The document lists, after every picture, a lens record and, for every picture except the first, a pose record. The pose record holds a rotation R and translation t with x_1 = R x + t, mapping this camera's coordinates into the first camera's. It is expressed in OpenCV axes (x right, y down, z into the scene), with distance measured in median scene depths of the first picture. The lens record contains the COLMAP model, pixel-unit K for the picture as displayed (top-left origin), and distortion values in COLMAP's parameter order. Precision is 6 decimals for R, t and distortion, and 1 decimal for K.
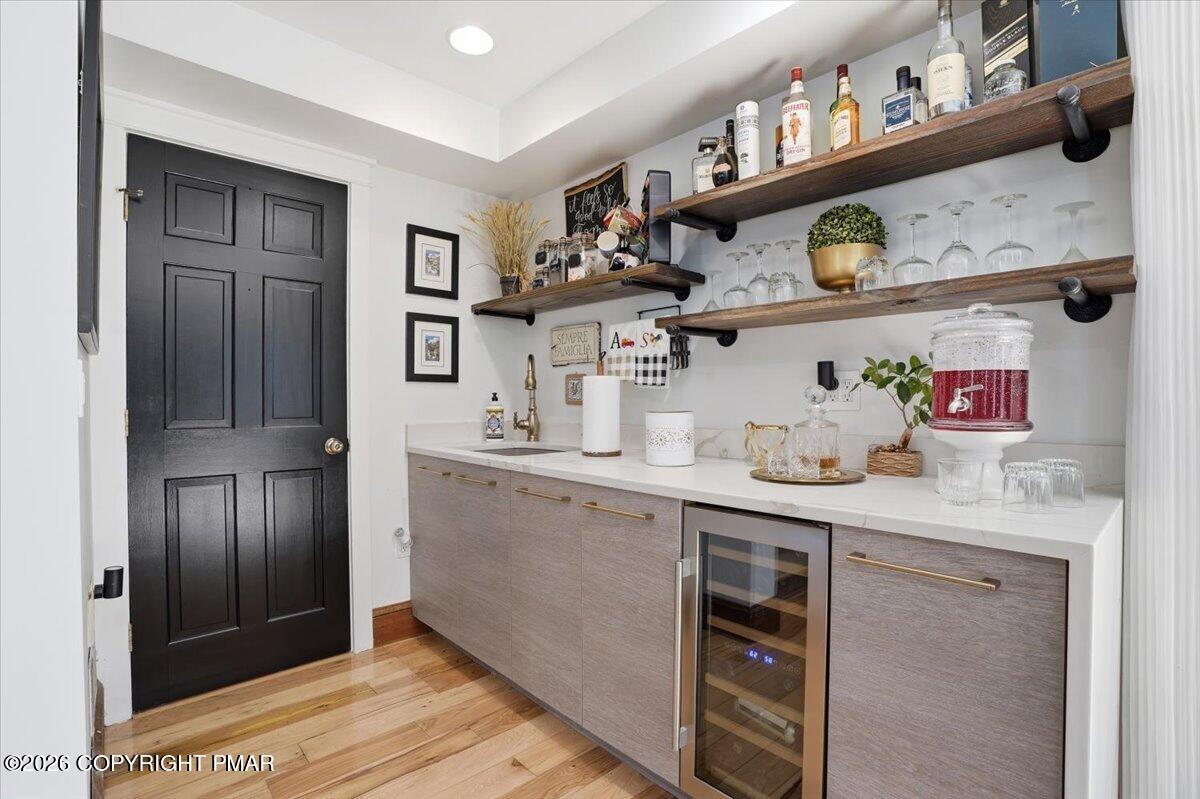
lens RADIAL K [[559.9, 0, 598.2], [0, 559.9, 400.5], [0, 0, 1]] dist [-0.014848, 0.001650]
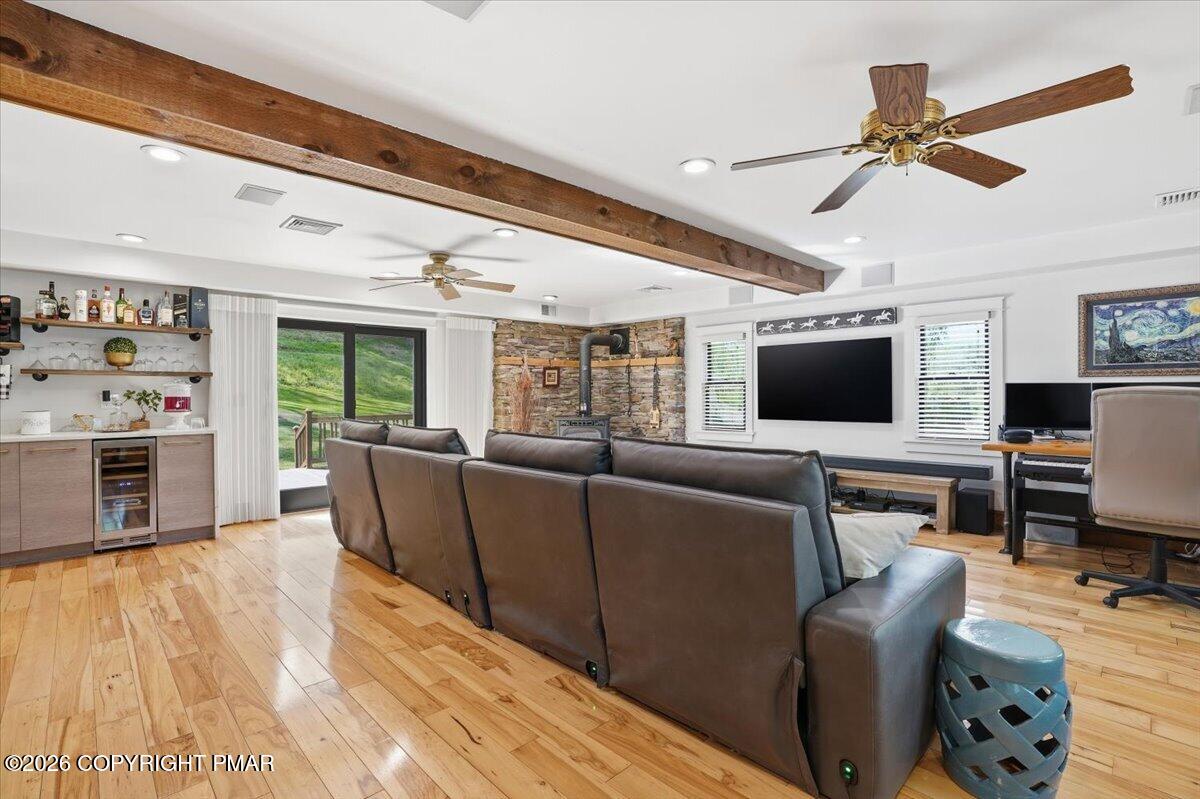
lens RADIAL K [[559.9, 0, 599.3], [0, 559.9, 400.4], [0, 0, 1]] dist [-0.014848, 0.001650]
pose [[-0.021700, -0.008836, 0.999725, -2.625708], [0.008448, 0.999924, 0.009021, -0.030659], [-0.999729, 0.008641, -0.021624, -1.499100]]
